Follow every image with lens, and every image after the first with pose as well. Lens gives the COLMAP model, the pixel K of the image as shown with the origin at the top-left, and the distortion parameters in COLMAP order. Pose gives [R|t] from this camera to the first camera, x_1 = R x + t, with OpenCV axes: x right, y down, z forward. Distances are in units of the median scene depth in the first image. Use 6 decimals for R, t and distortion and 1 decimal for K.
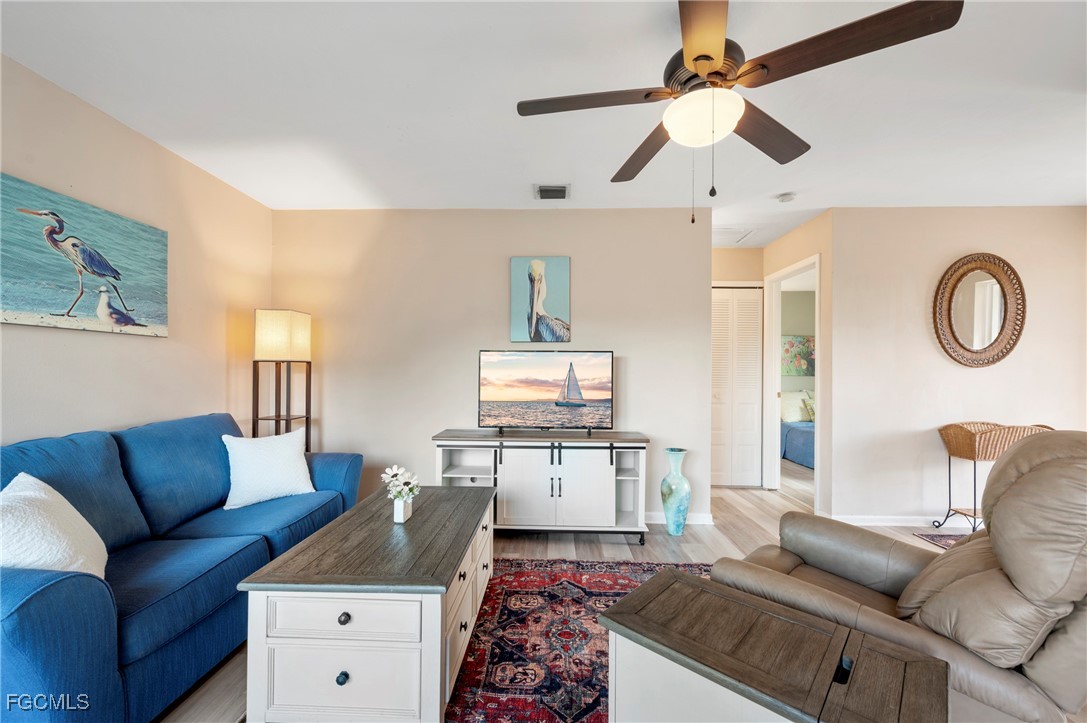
lens RADIAL K [[431.4, 0, 536.8], [0, 431.4, 371.3], [0, 0, 1]] dist [-0.001130, -0.000038]
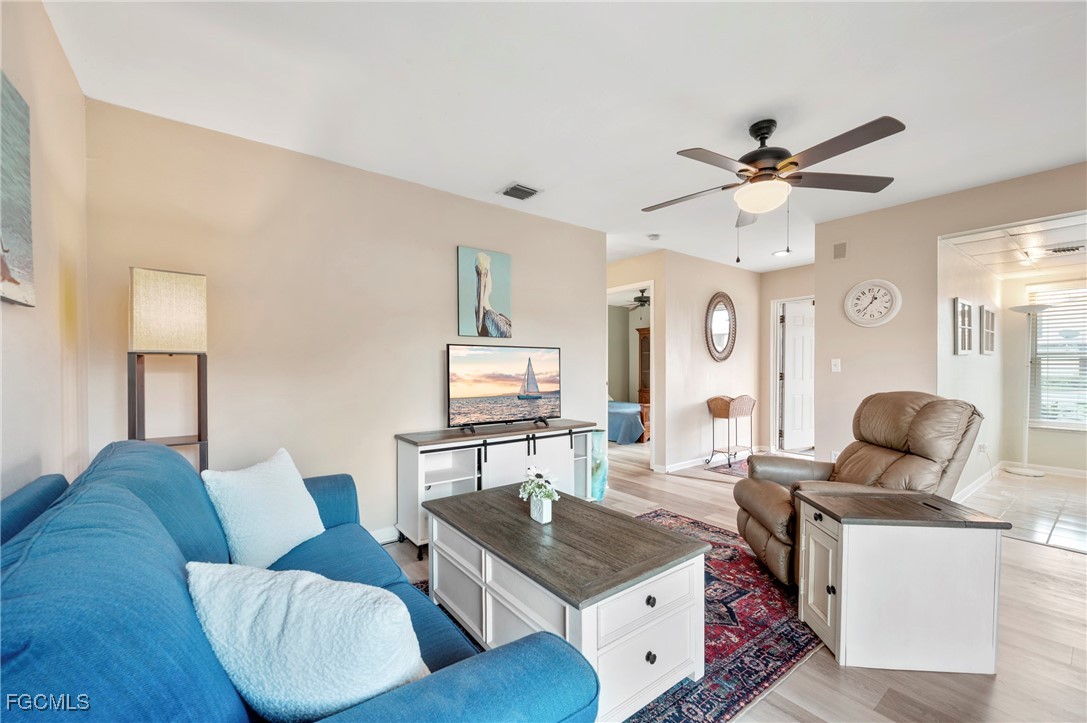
lens RADIAL K [[437.4, 0, 542.2], [0, 437.4, 372.0], [0, 0, 1]] dist [0.000307, -0.000020]
pose [[0.774601, -0.014351, 0.632287, -0.576736], [0.004973, 0.999850, 0.016601, -0.002997], [-0.632431, -0.009715, 0.774556, 0.150095]]
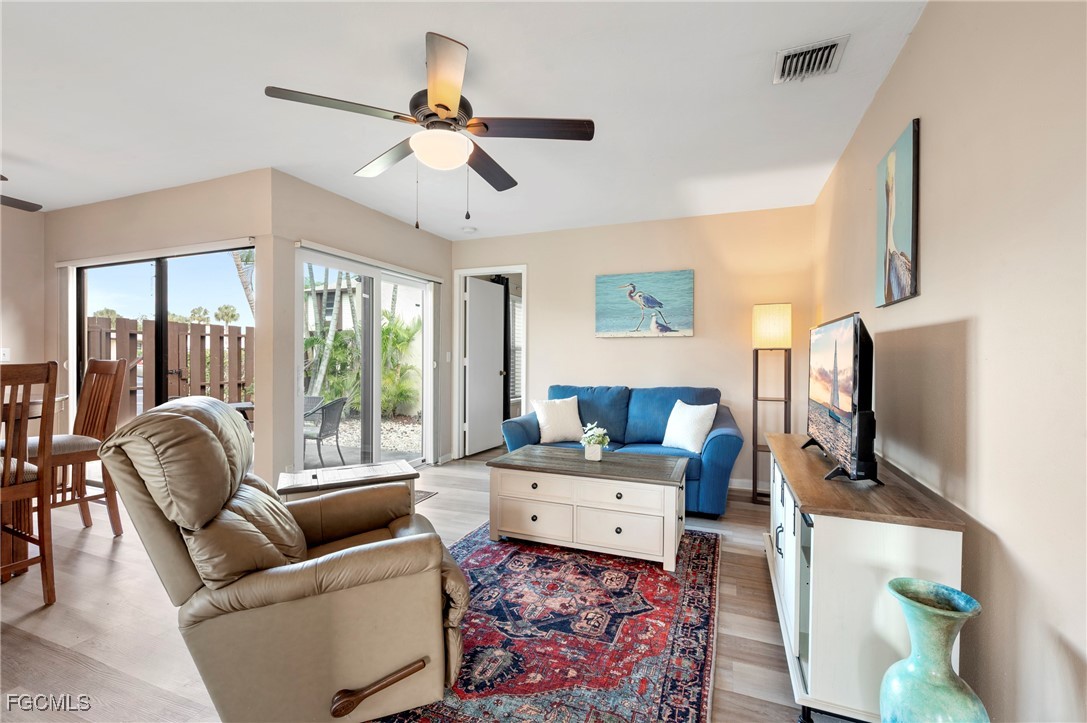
lens RADIAL K [[466.2, 0, 543.5], [0, 466.2, 361.5], [0, 0, 1]] dist [0.000429, 0.000018]
pose [[-0.327301, 0.004354, -0.944910, 0.758944], [-0.003994, 0.999974, 0.005992, 0.004287], [0.944912, 0.005735, -0.327275, 0.843228]]
